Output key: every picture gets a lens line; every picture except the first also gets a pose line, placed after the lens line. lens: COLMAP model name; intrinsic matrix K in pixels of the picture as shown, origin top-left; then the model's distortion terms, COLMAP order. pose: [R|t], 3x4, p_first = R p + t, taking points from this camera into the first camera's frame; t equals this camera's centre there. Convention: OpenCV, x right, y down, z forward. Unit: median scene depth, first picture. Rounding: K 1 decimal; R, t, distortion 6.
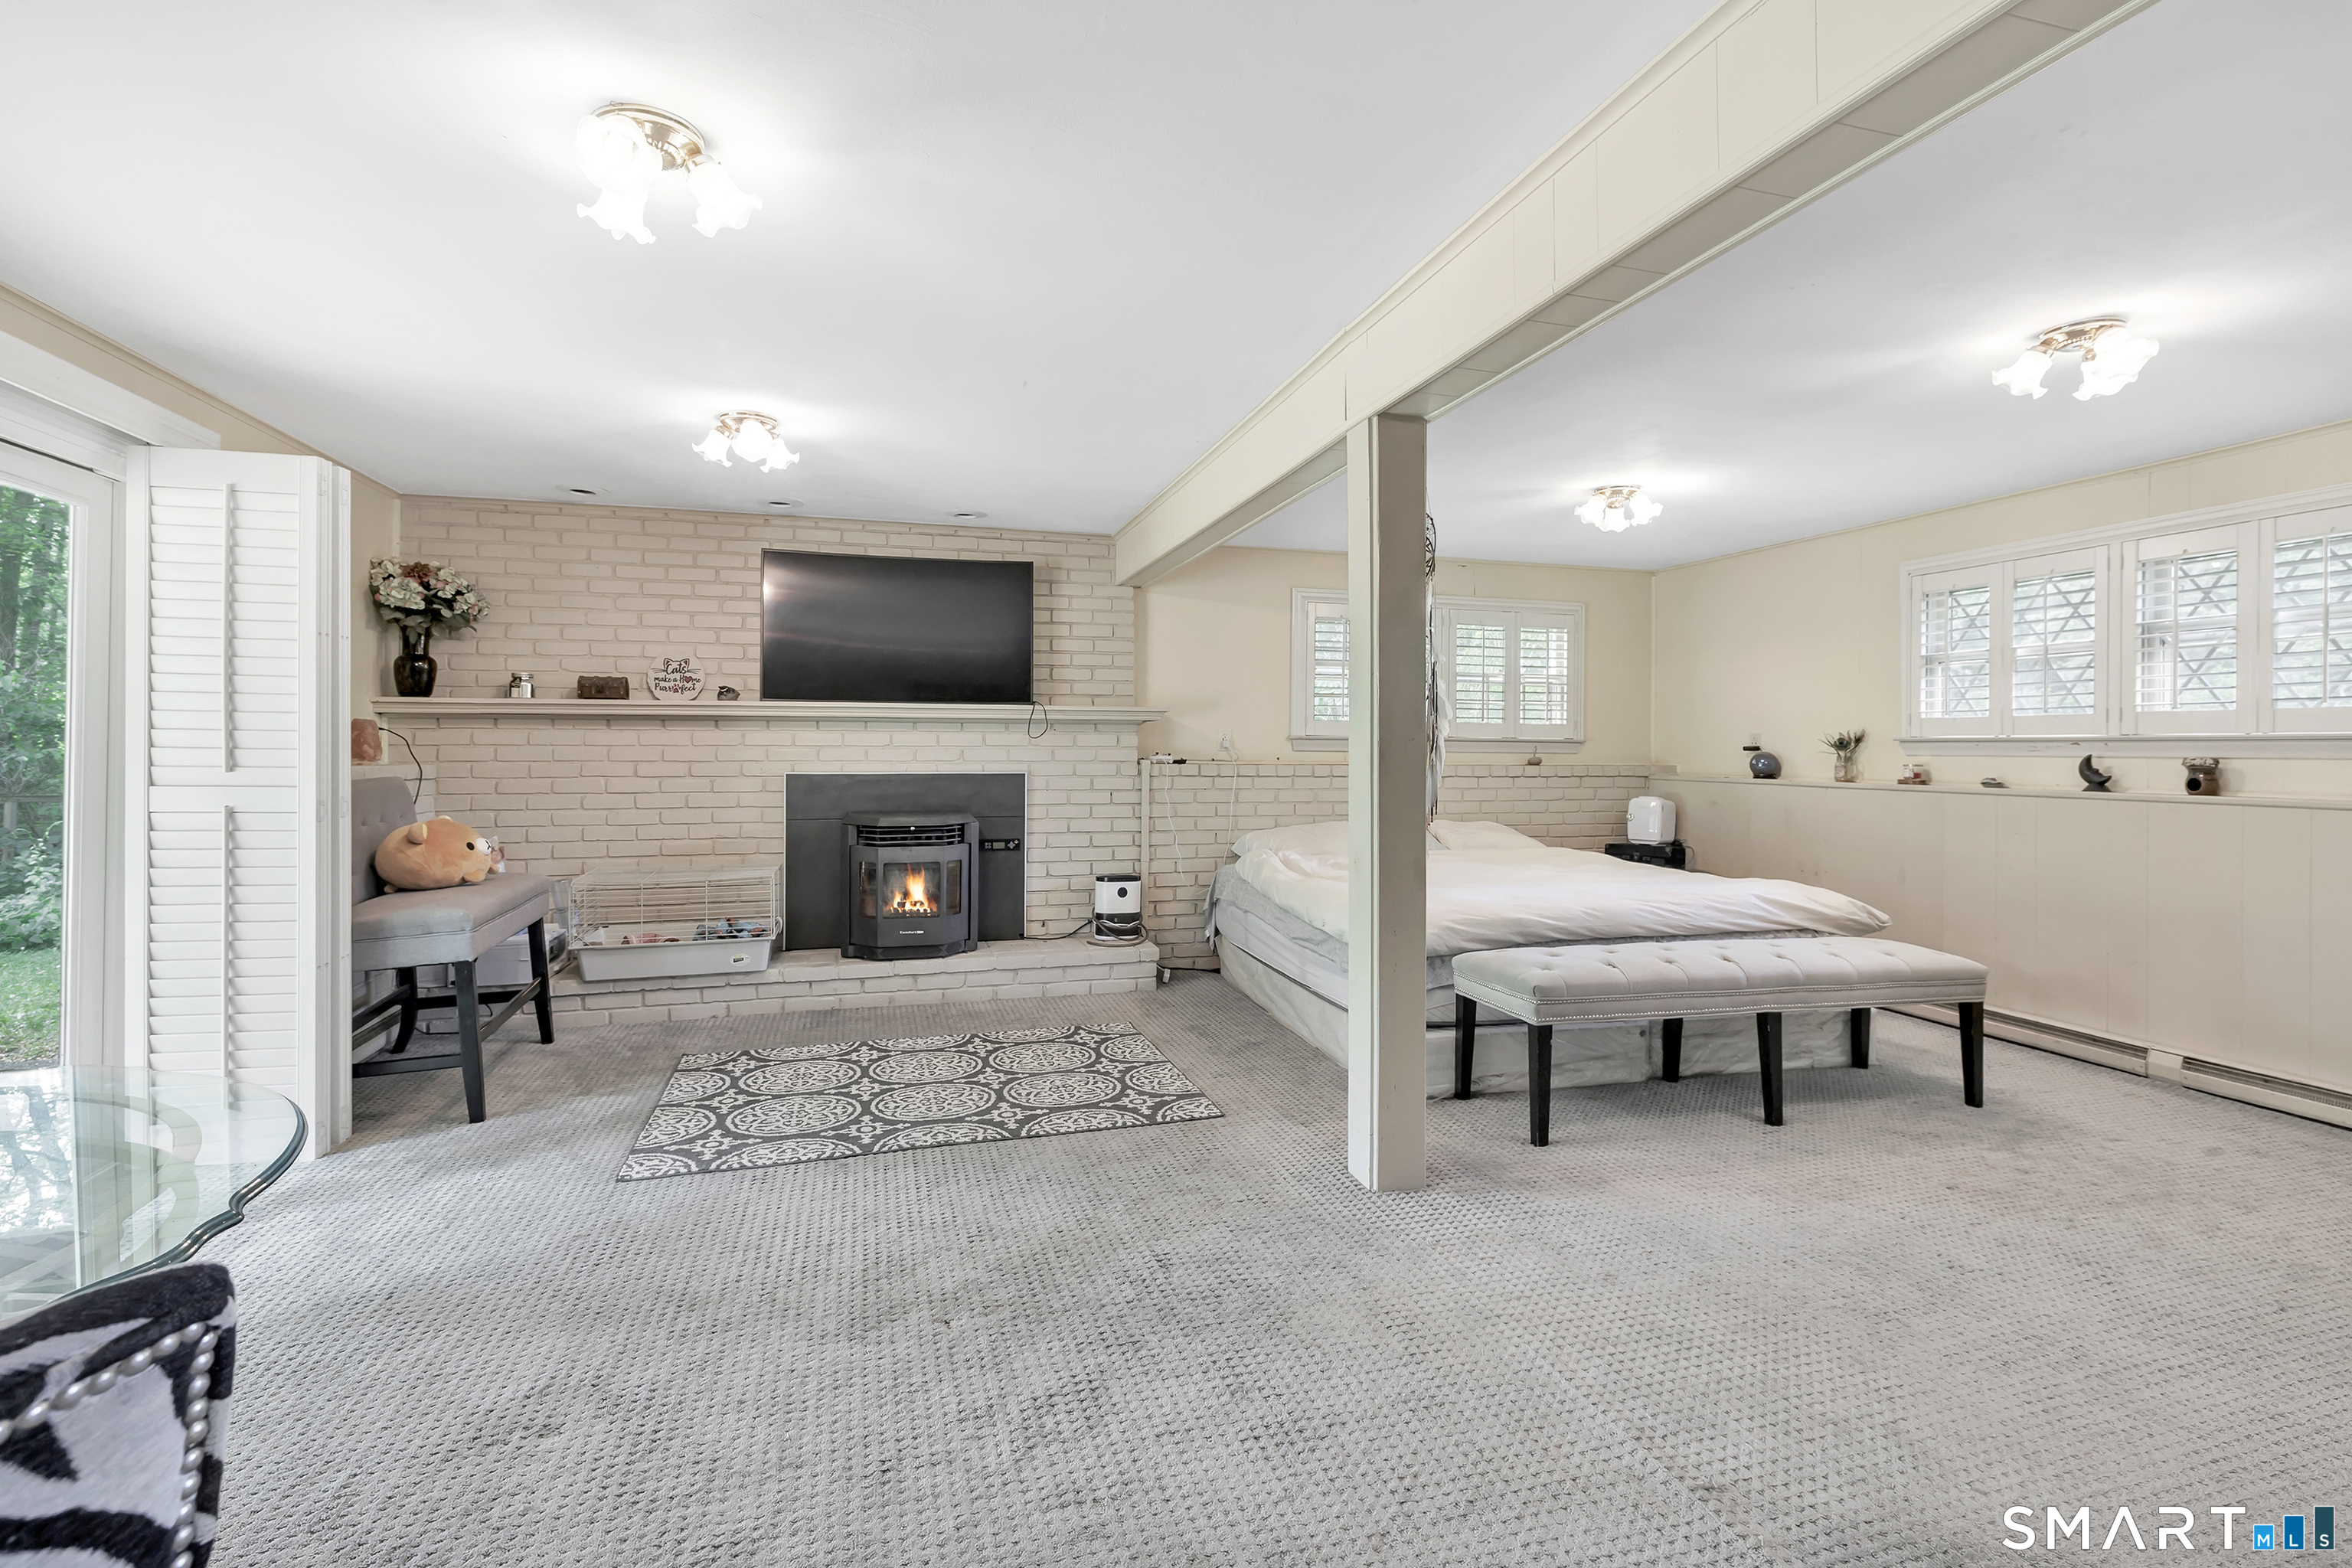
lens RADIAL K [[1051.8, 0, 1158.7], [0, 1051.8, 749.0], [0, 0, 1]] dist [-0.004313, -0.001568]
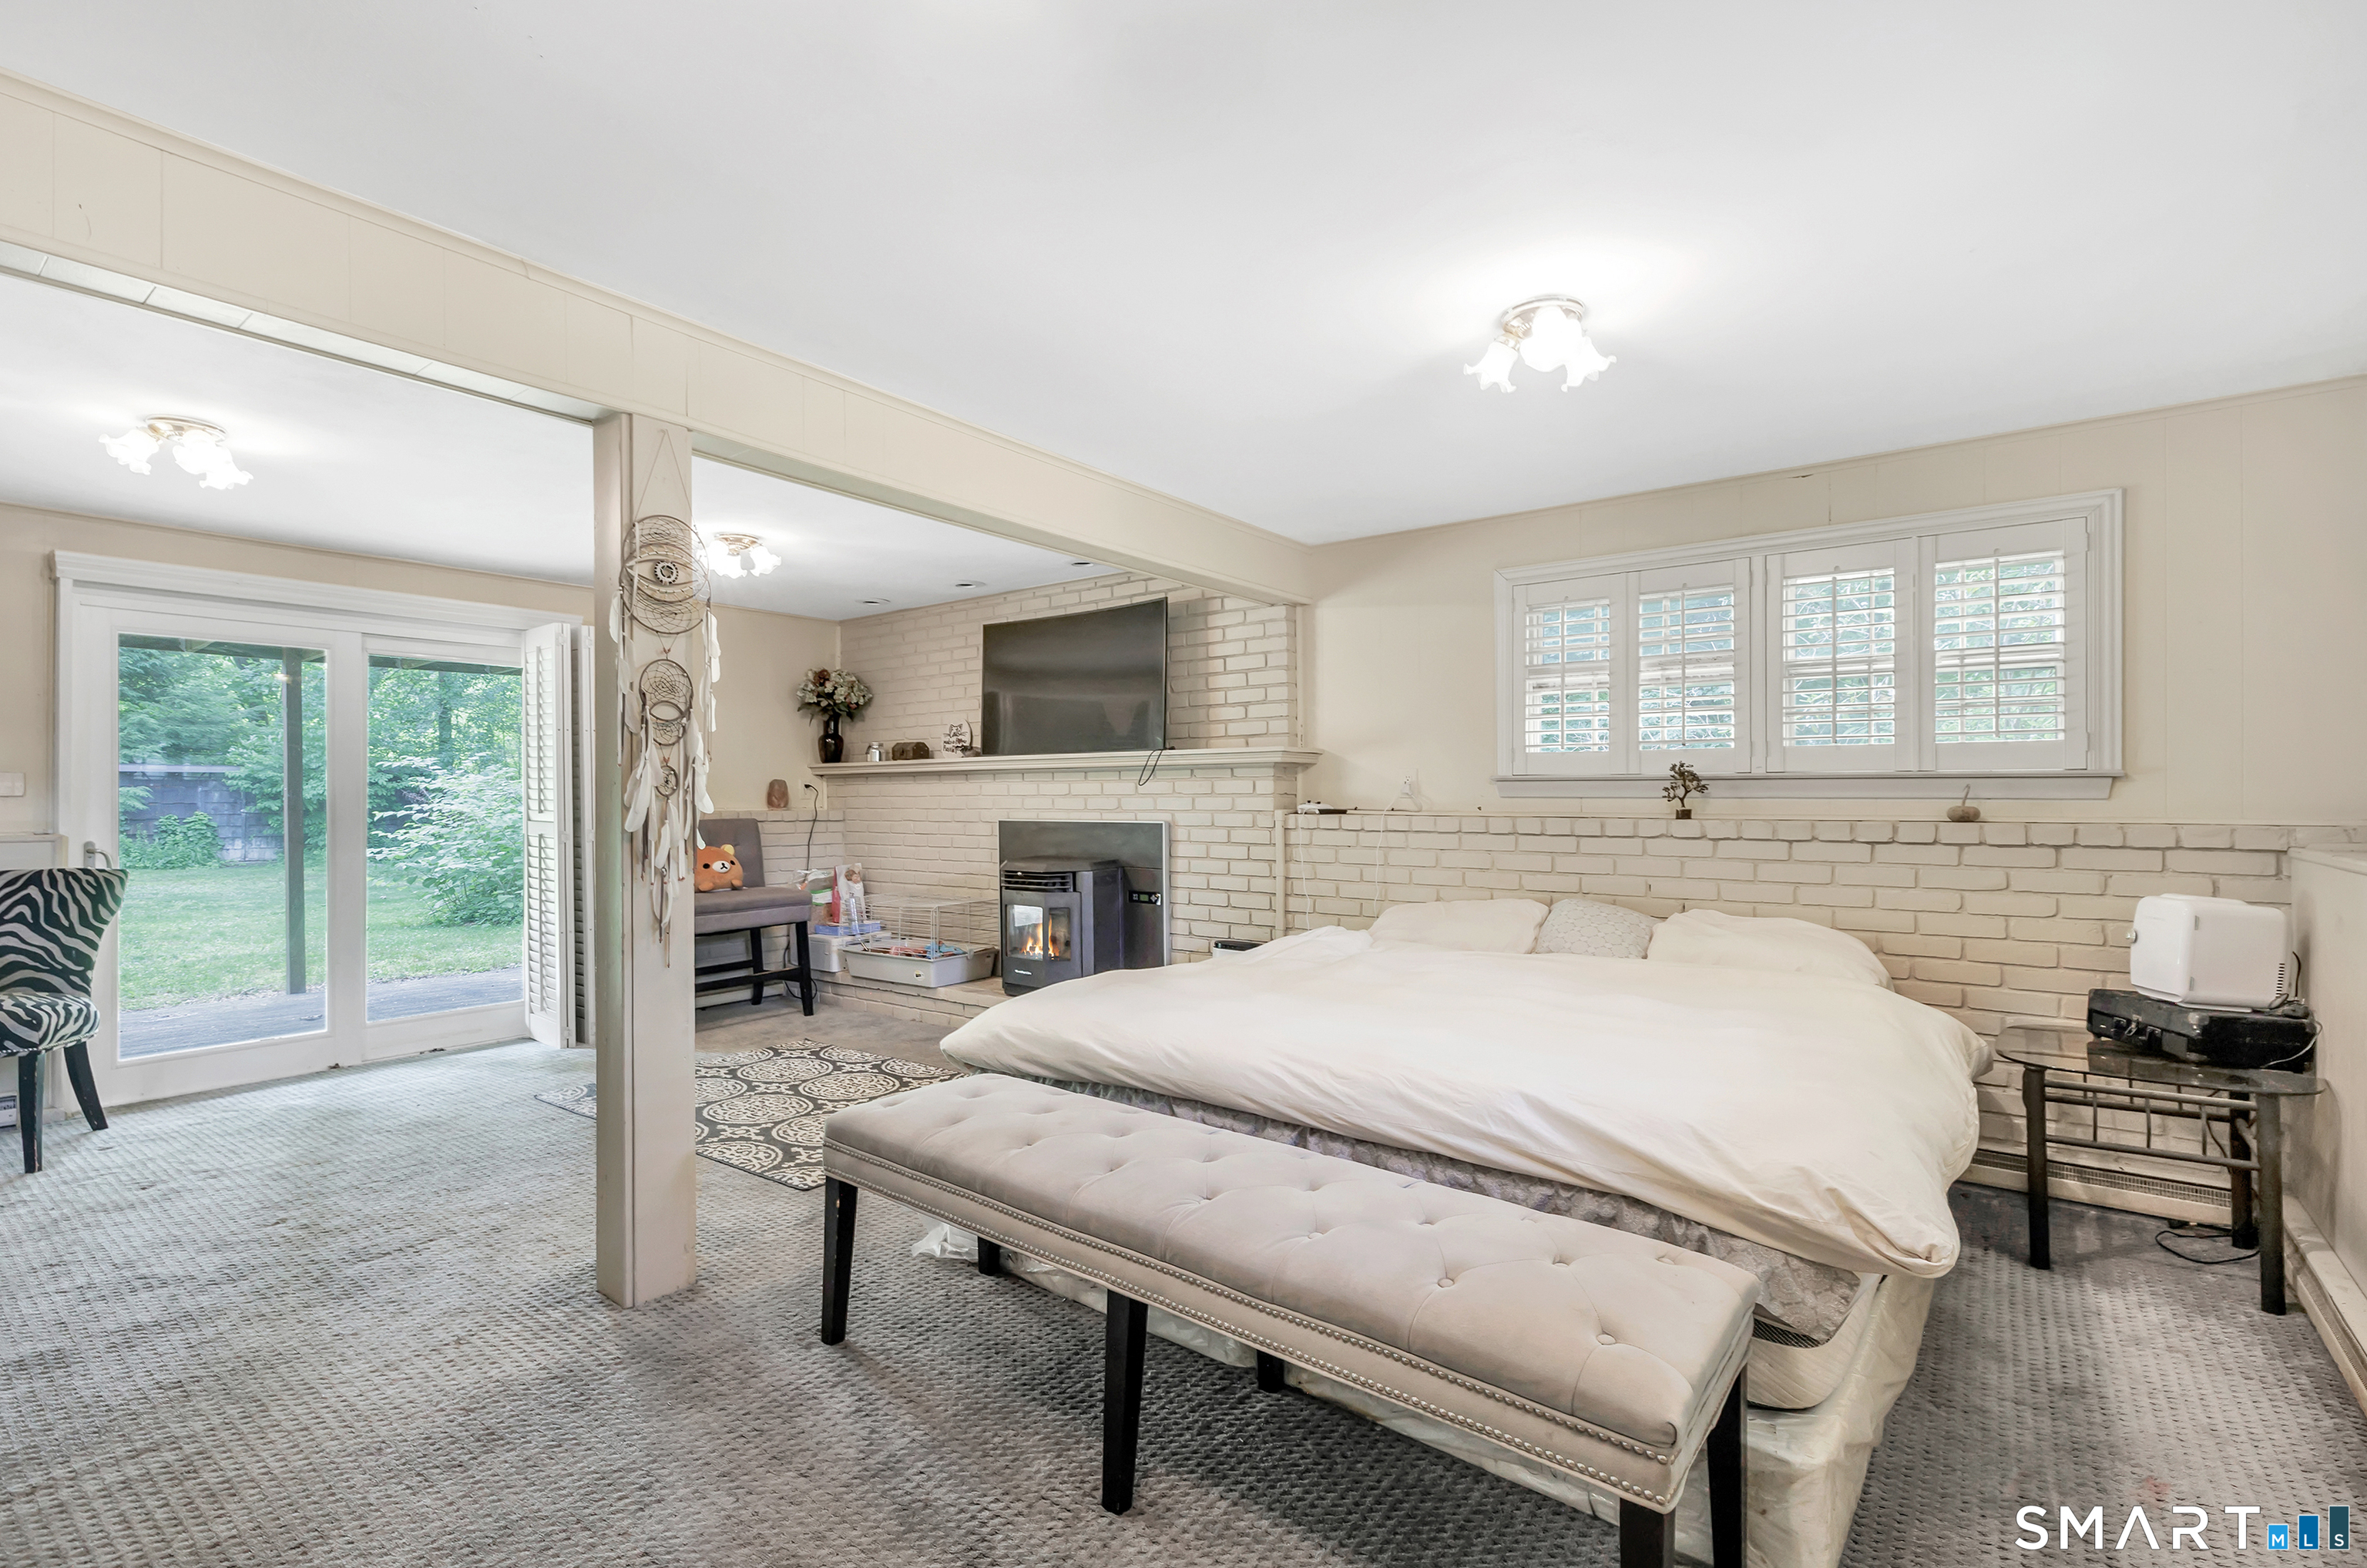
lens RADIAL K [[1058.6, 0, 1181.4], [0, 1058.6, 789.5], [0, 0, 1]] dist [-0.004313, -0.001568]
pose [[0.607922, -0.011081, -0.793920, 0.625339], [0.005674, 0.999938, -0.009612, 0.002410], [0.793977, 0.001338, 0.607947, 0.429432]]
